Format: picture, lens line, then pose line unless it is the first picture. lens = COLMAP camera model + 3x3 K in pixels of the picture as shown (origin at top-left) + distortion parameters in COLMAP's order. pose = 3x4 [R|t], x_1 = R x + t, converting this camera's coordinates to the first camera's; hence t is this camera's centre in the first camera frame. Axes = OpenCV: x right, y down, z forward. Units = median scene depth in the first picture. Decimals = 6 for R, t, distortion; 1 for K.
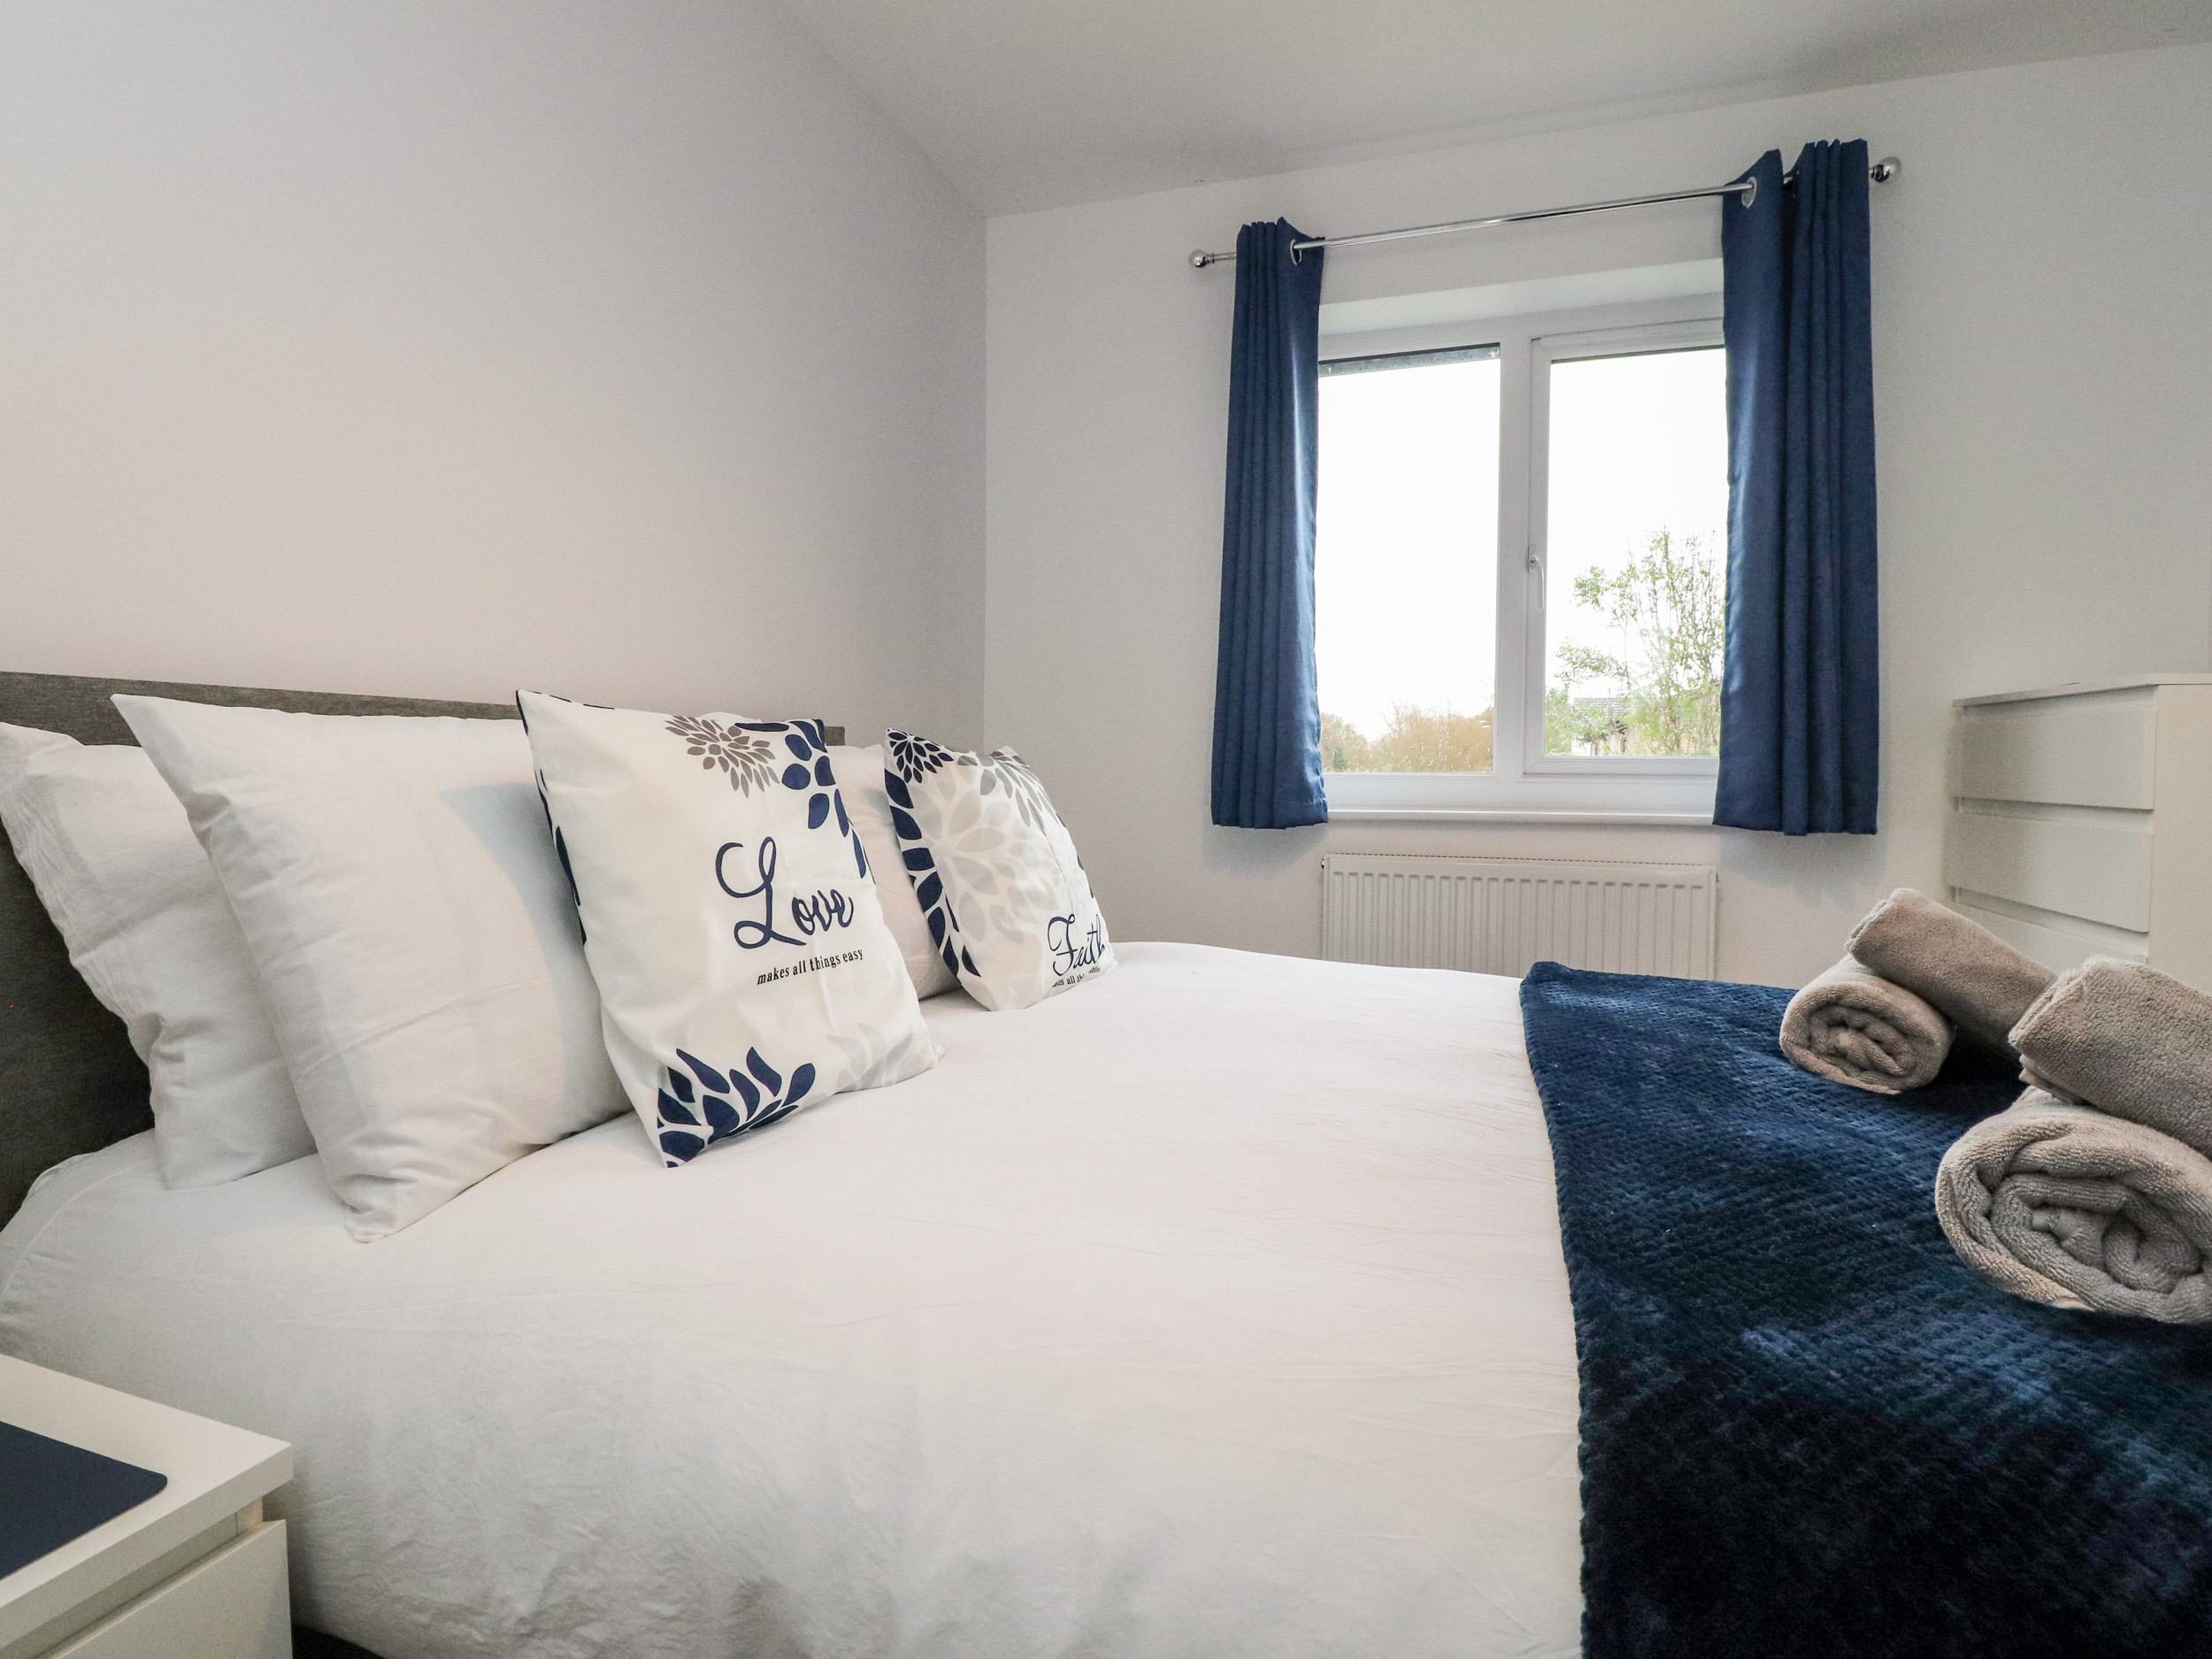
lens RADIAL K [[1154.0, 0, 1106.0], [0, 1154.0, 829.5], [0, 0, 1]] dist [-0.005418, -0.010329]
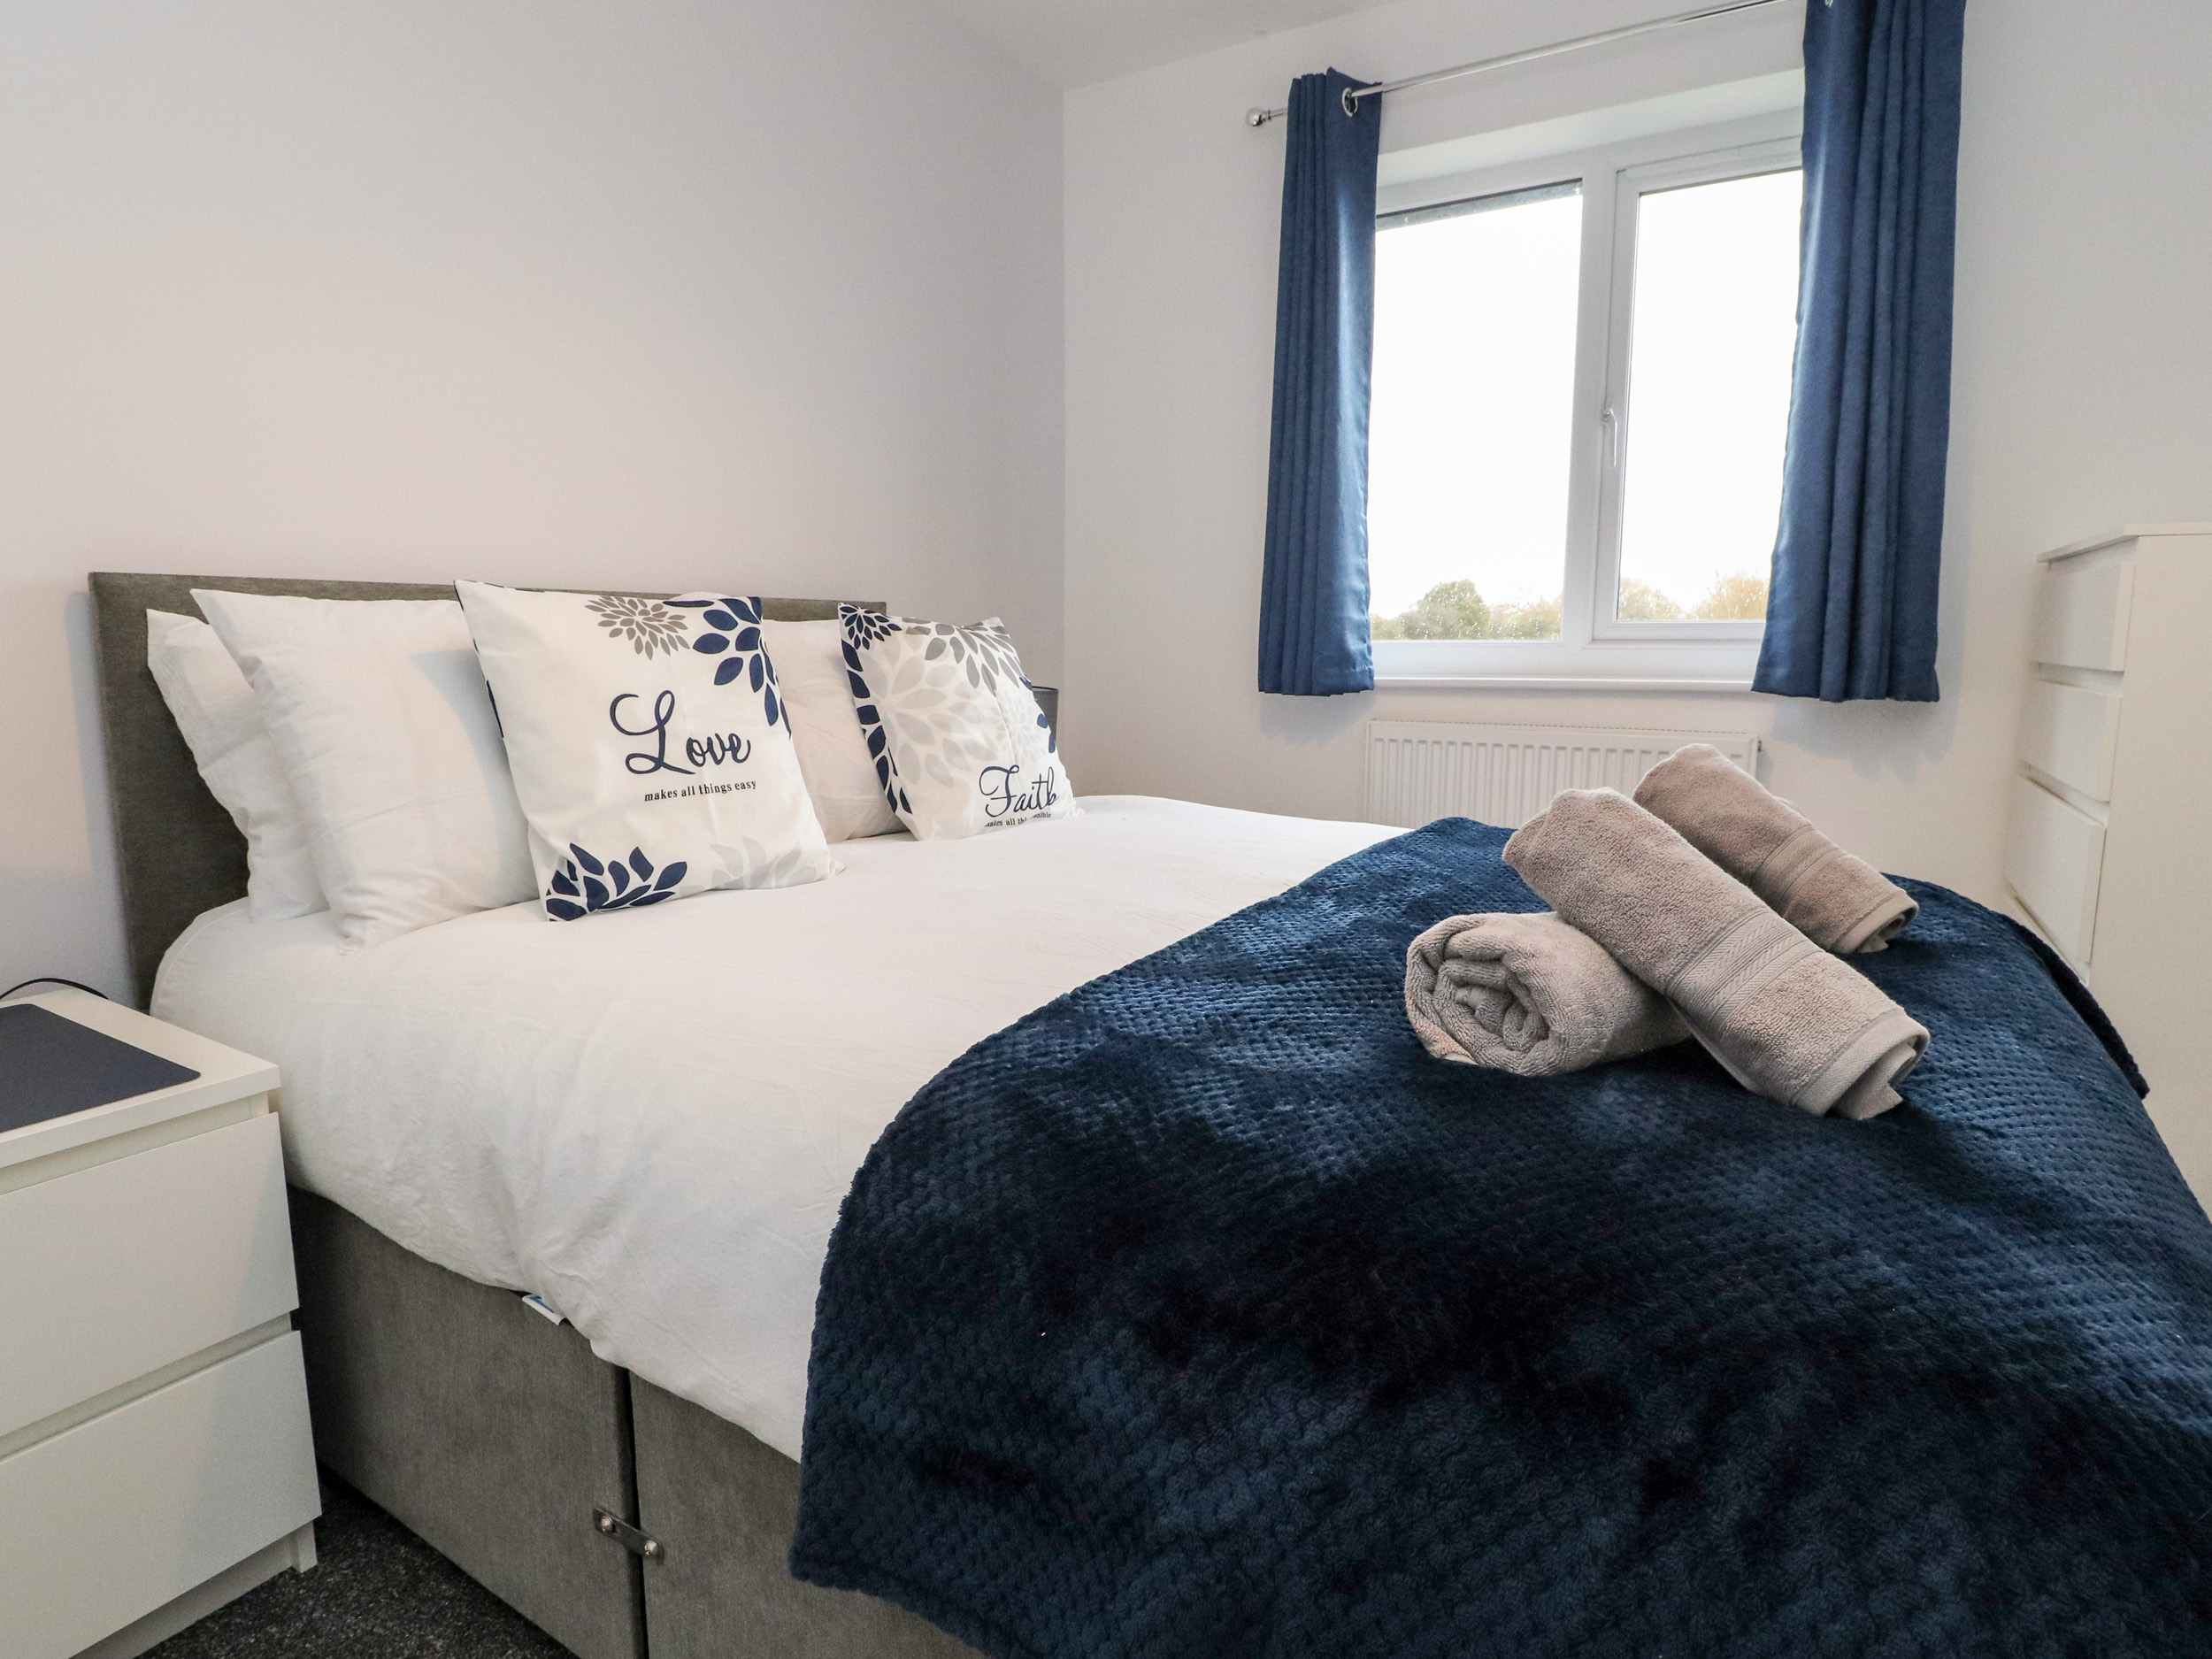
lens RADIAL K [[1189.4, 0, 1106.0], [0, 1189.4, 829.5], [0, 0, 1]] dist [-0.000374, -0.014248]
pose [[0.977080, 0.025310, -0.211362, 0.337639], [-0.003371, 0.994621, 0.103523, 0.015650], [0.212846, -0.100438, 0.971910, -0.146682]]
